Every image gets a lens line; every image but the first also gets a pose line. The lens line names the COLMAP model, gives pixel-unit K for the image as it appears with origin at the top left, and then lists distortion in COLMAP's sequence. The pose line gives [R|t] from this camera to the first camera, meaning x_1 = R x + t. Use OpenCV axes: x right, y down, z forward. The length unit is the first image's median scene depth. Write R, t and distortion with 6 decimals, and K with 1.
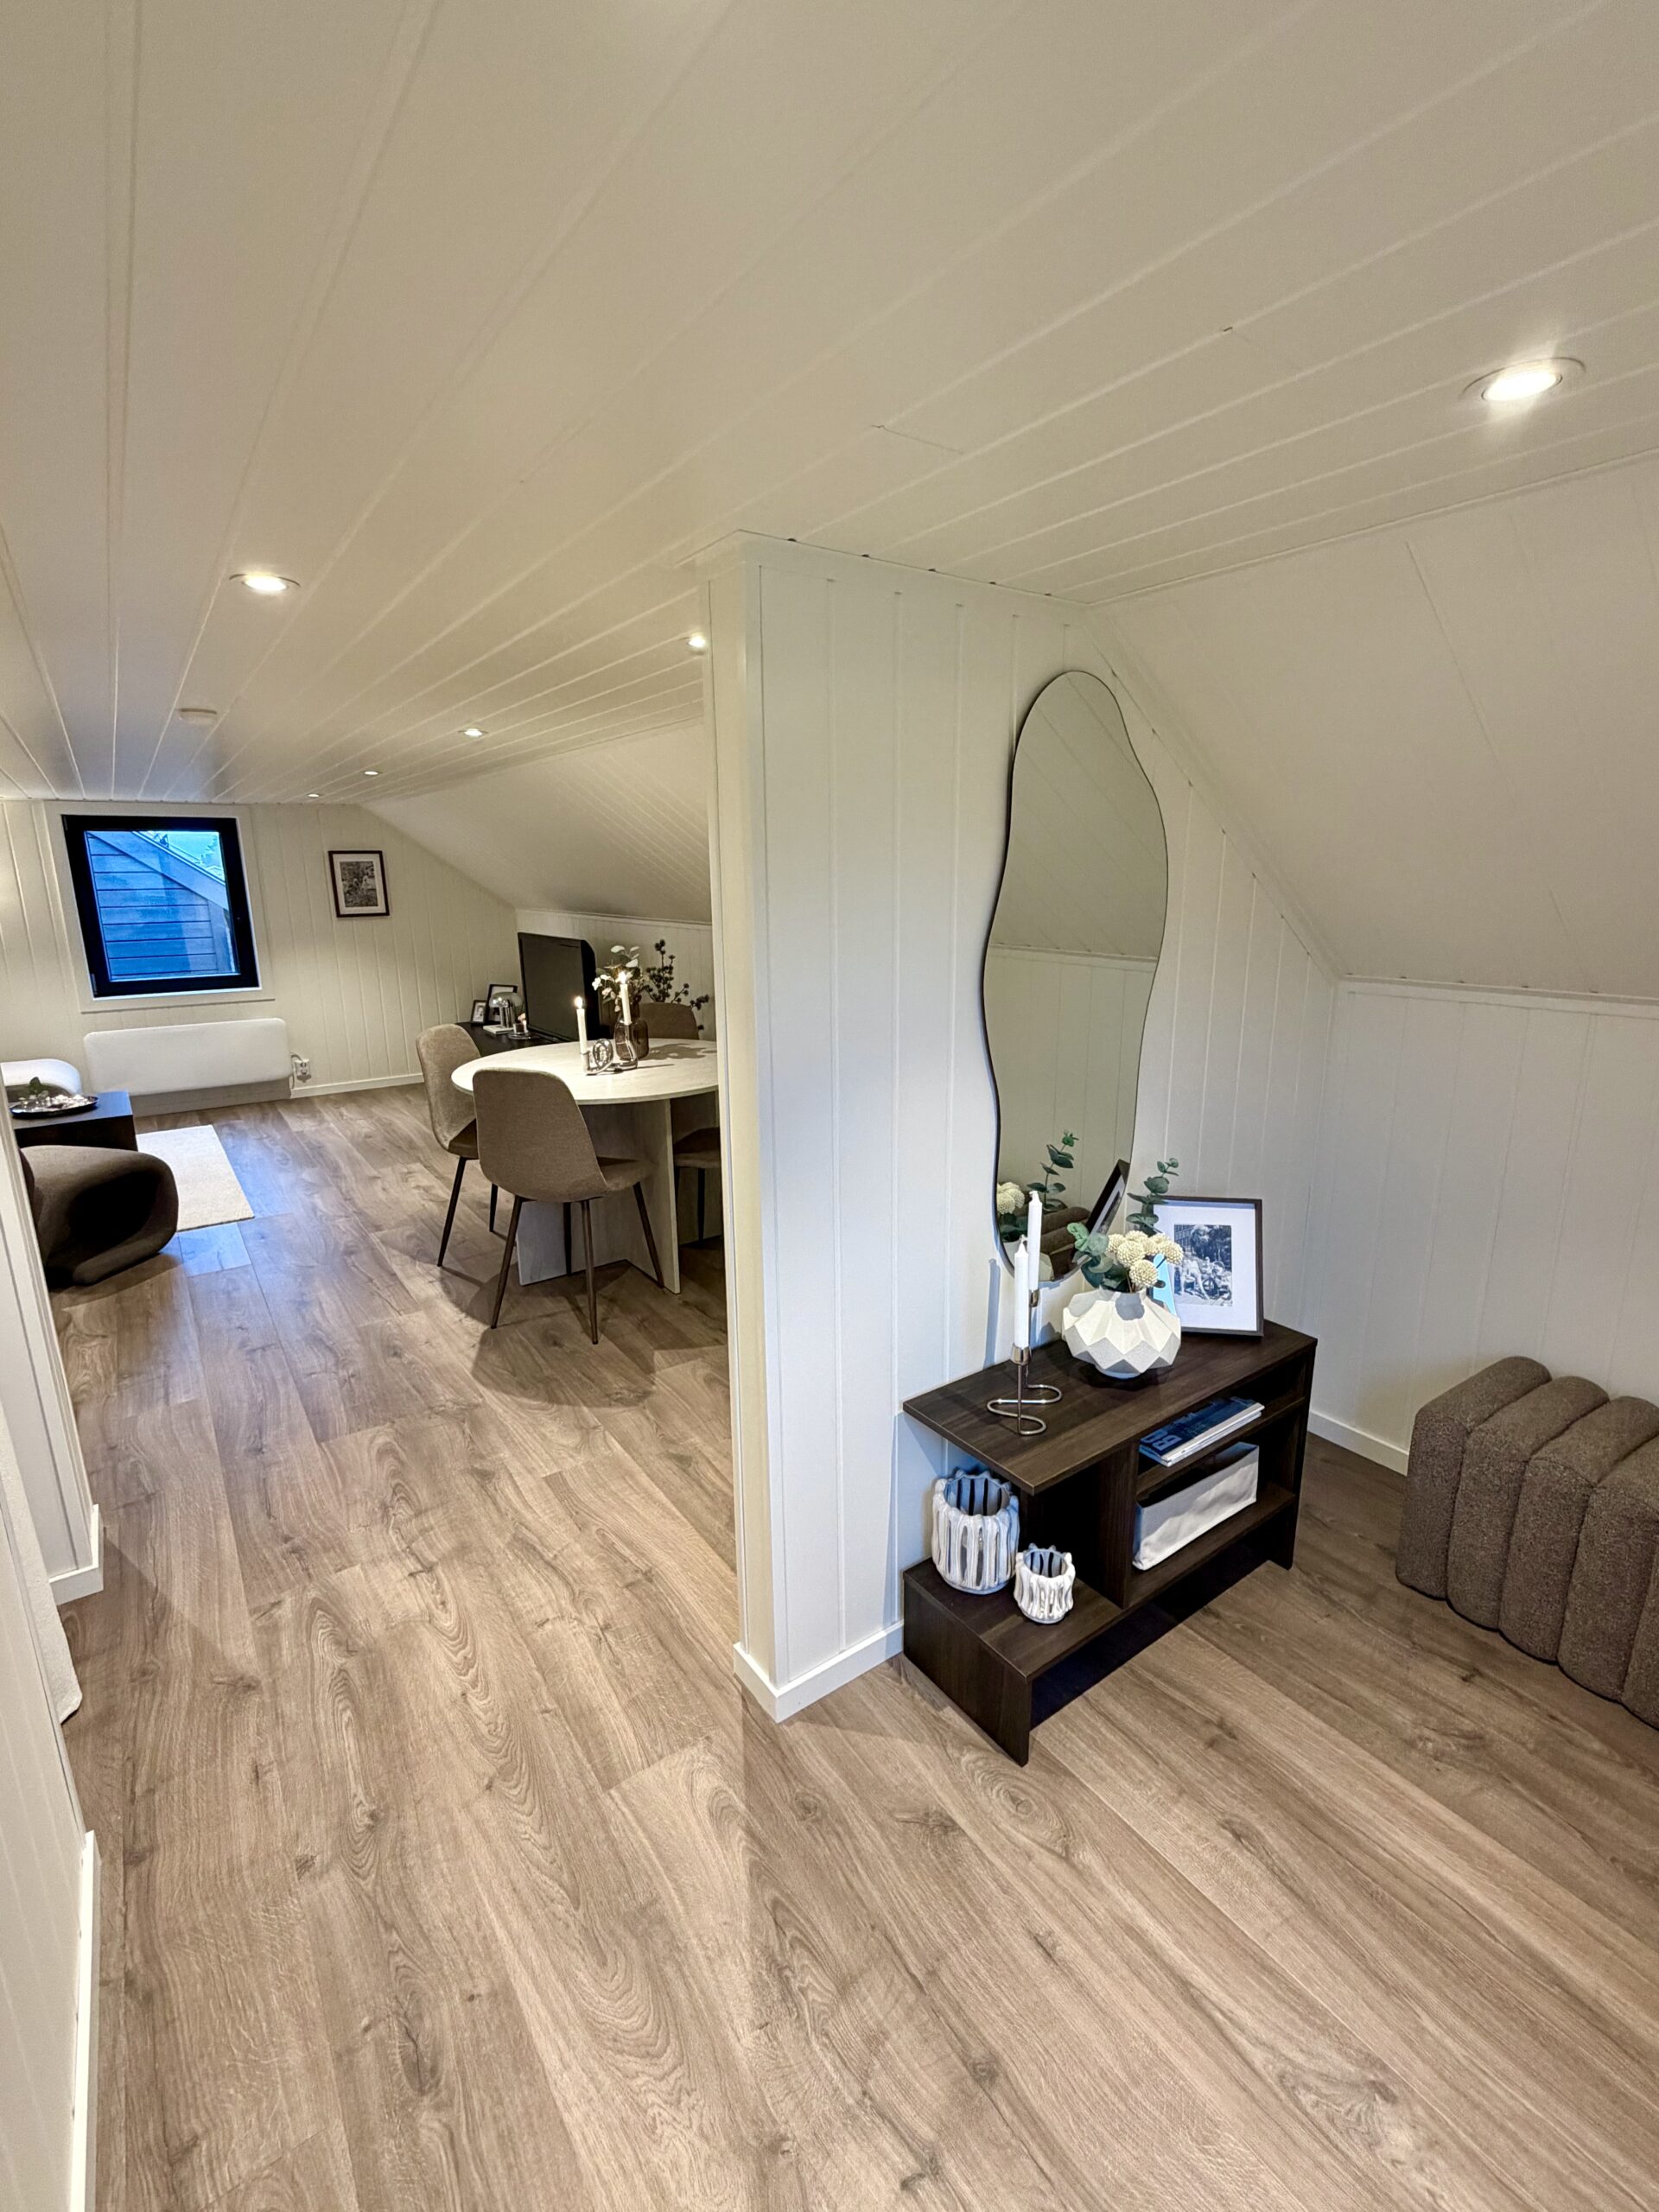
lens RADIAL K [[982.5, 0, 829.5], [0, 982.5, 1106.0], [0, 0, 1]] dist [-0.000047, -0.000240]
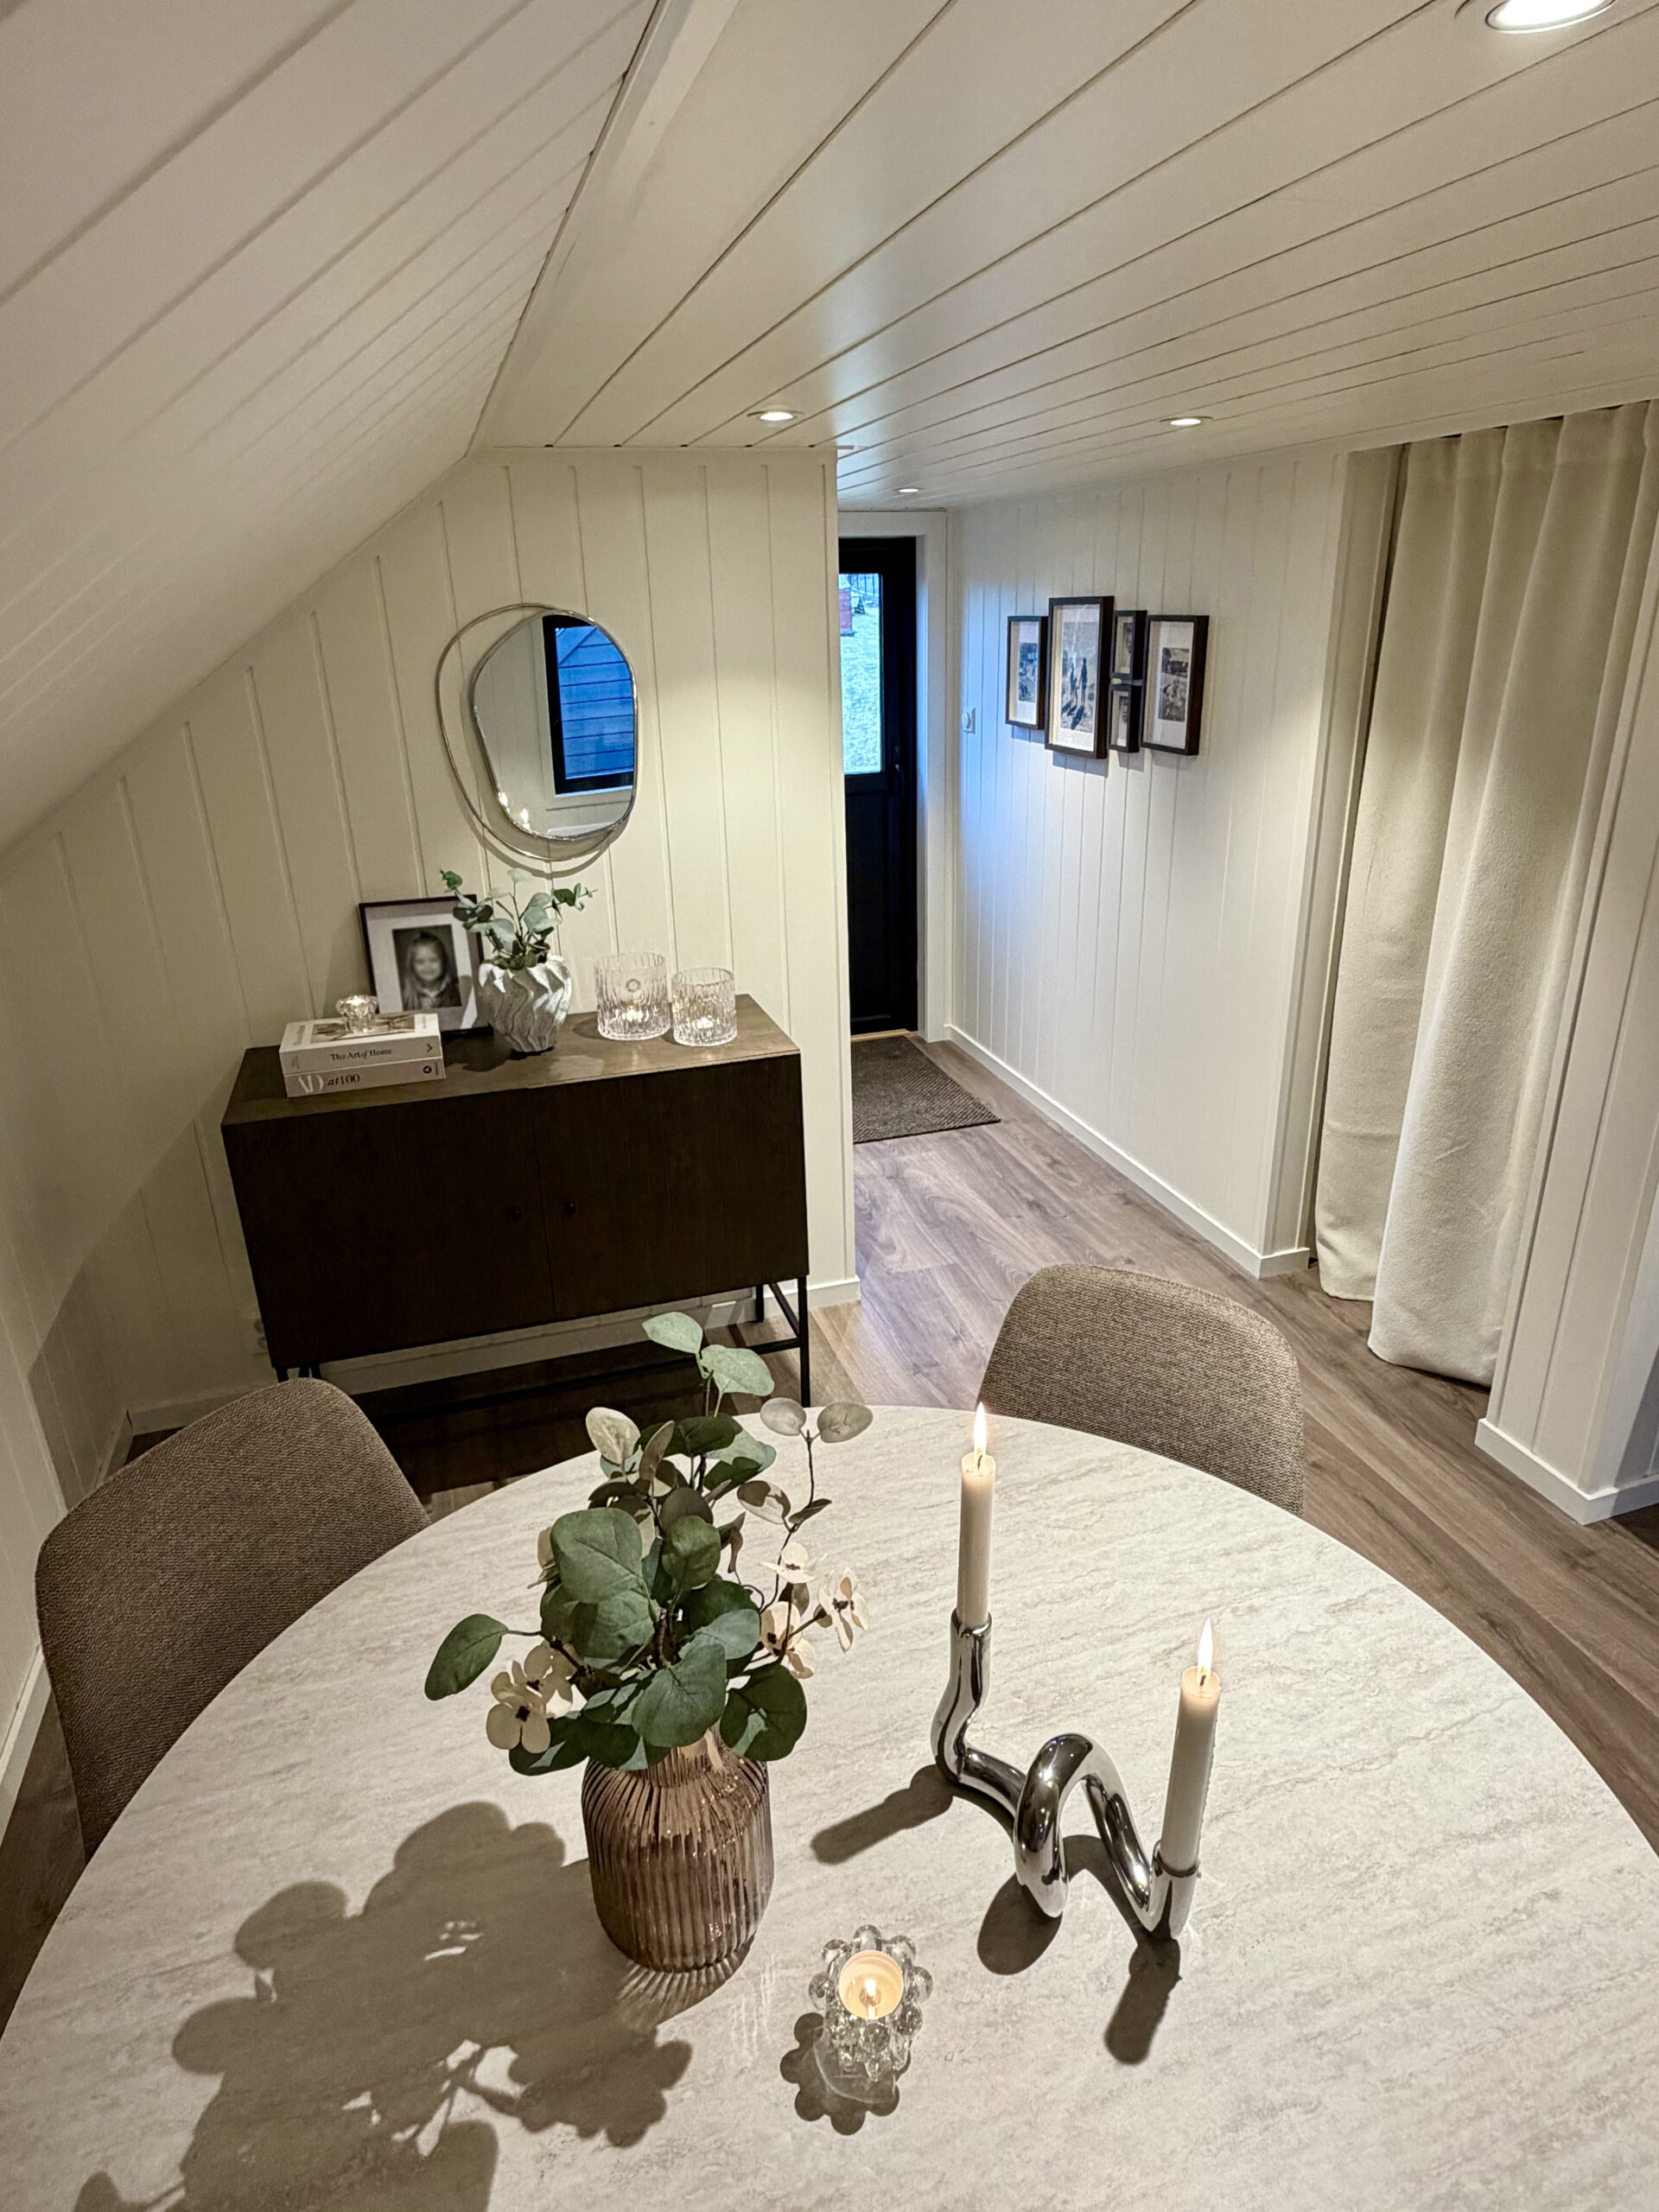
lens RADIAL K [[1270.0, 0, 826.2], [0, 1270.0, 1097.3], [0, 0, 1]] dist [-0.000458, -0.000943]
pose [[-0.951397, -0.080228, 0.297334, -0.568840], [0.103317, 0.826374, 0.553563, -0.630359], [-0.290120, 0.557377, -0.777921, 2.311977]]
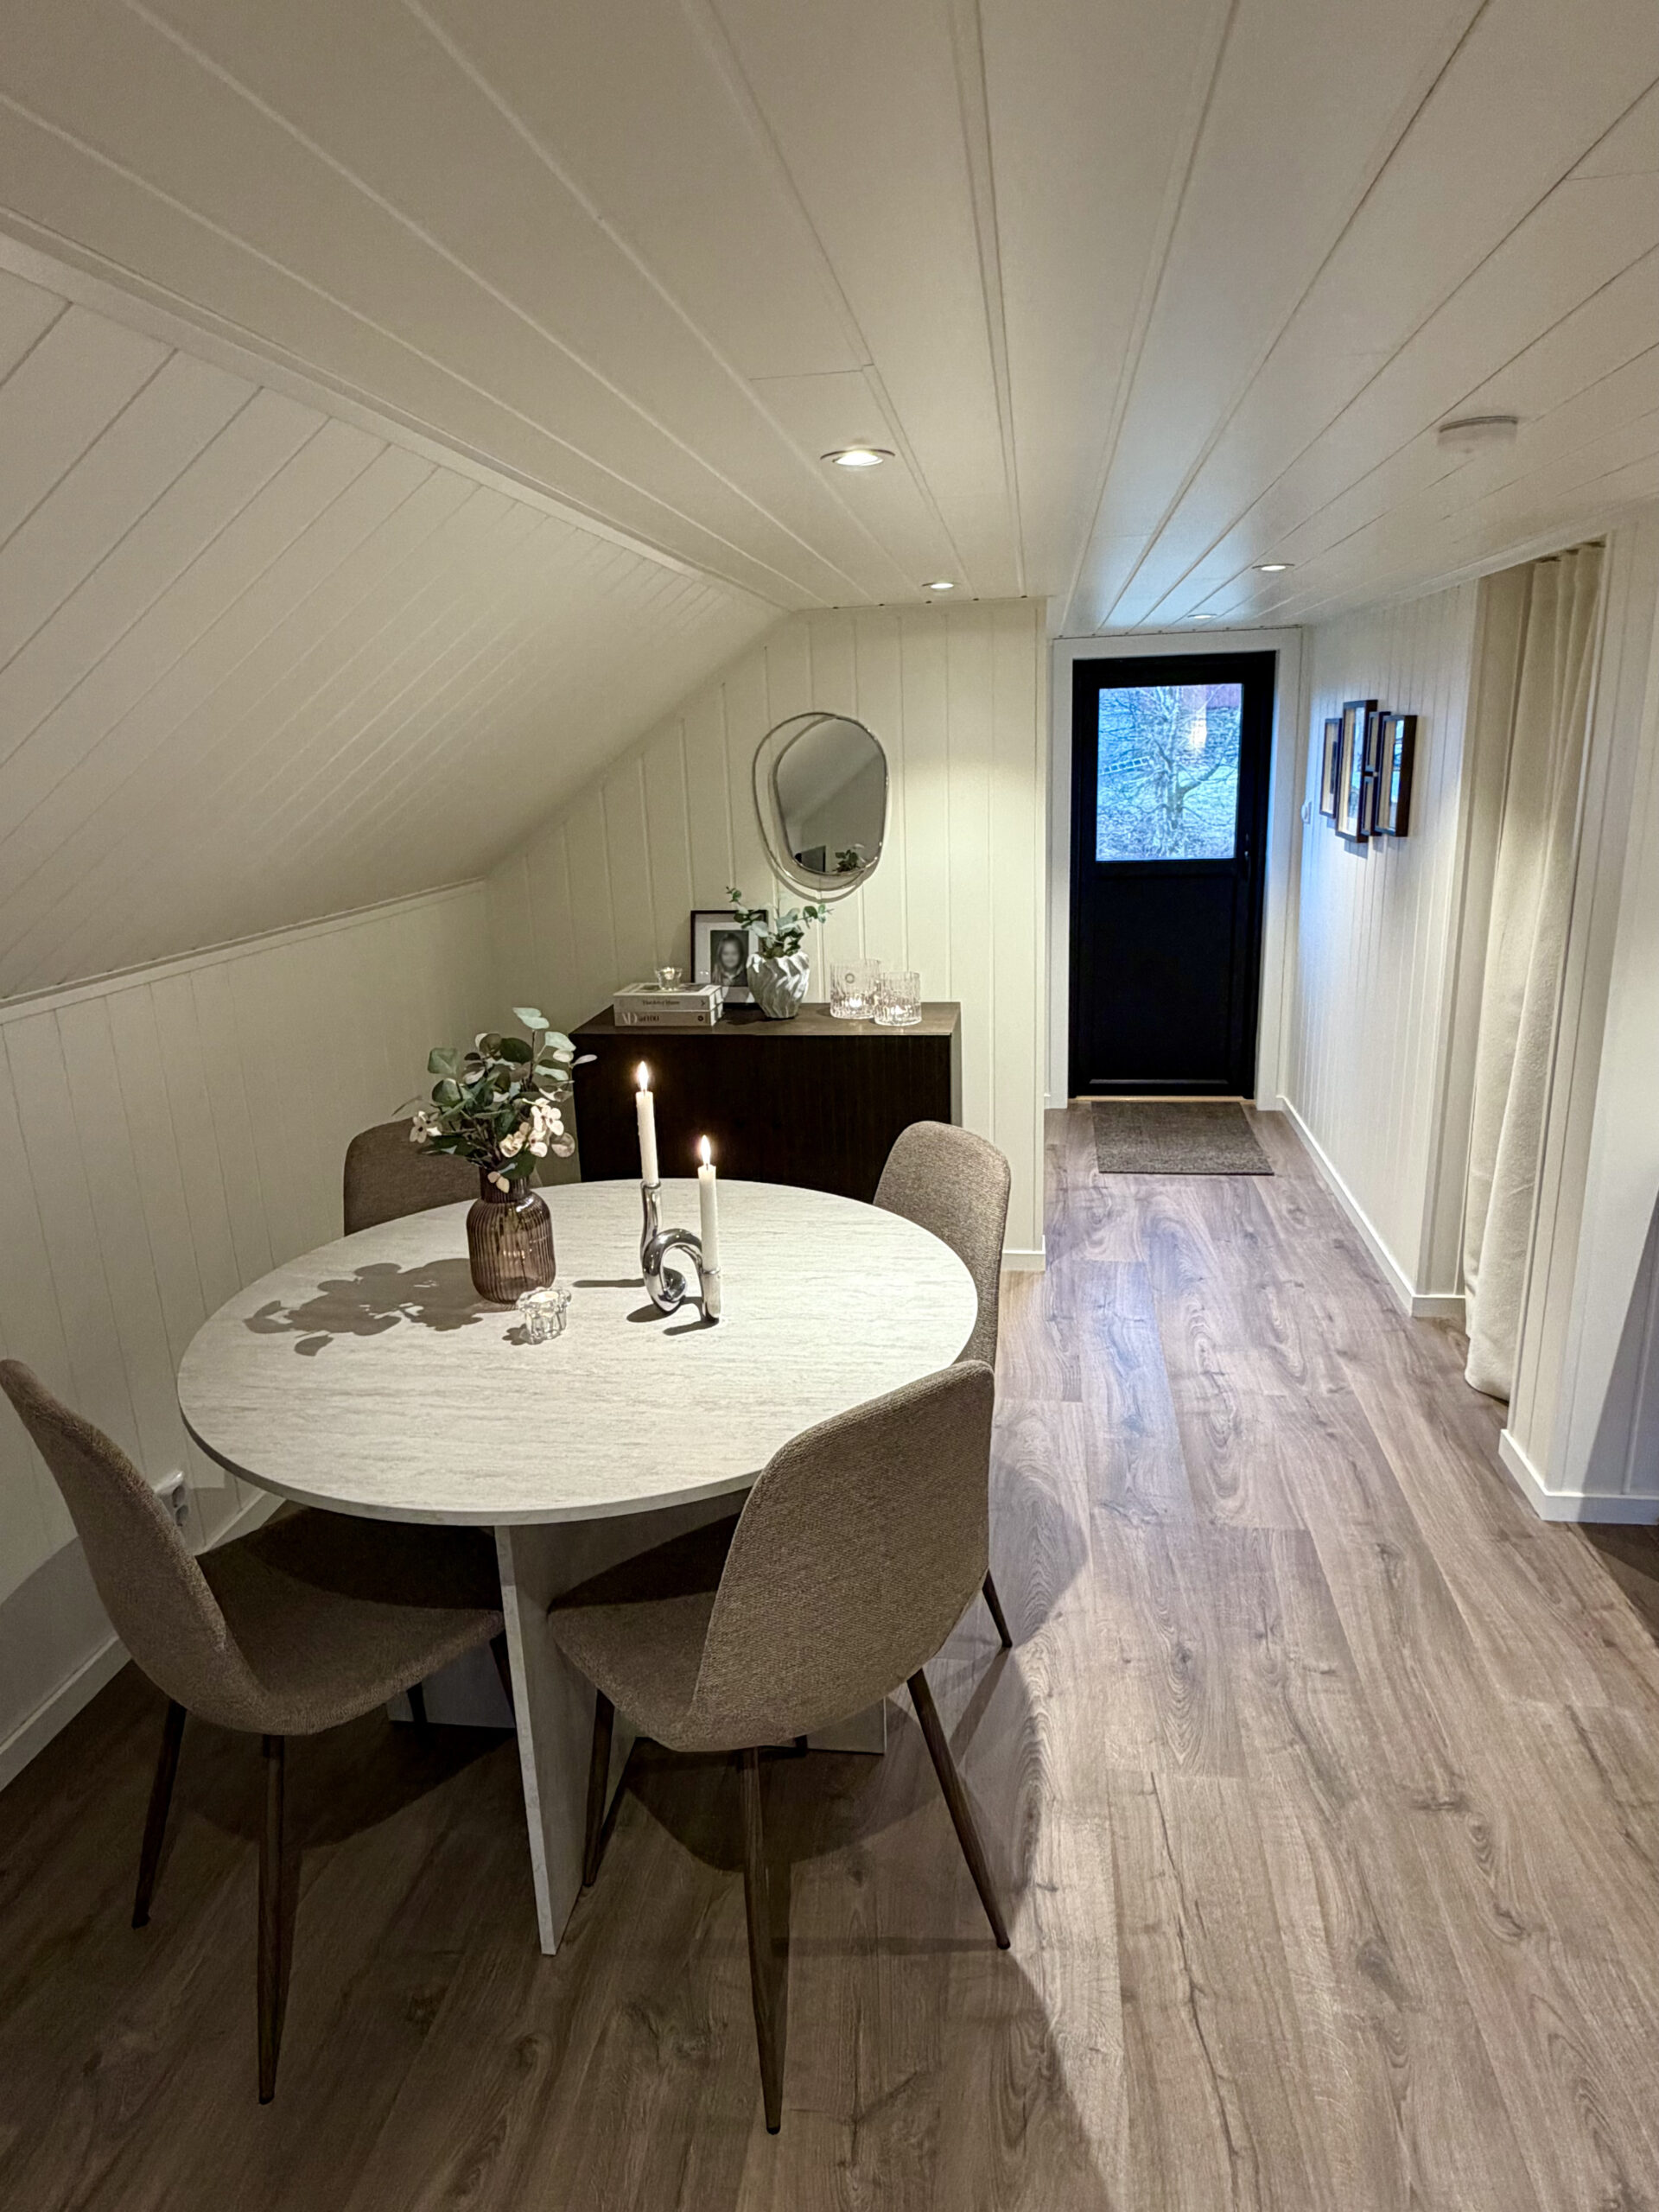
lens RADIAL K [[1329.0, 0, 829.5], [0, 1329.0, 1106.0], [0, 0, 1]] dist [0.002028, -0.002745]
pose [[-0.718304, -0.154784, 0.678293, -1.334443], [0.199110, 0.888425, 0.413590, -0.654454], [-0.666629, 0.432138, -0.607340, 2.560331]]
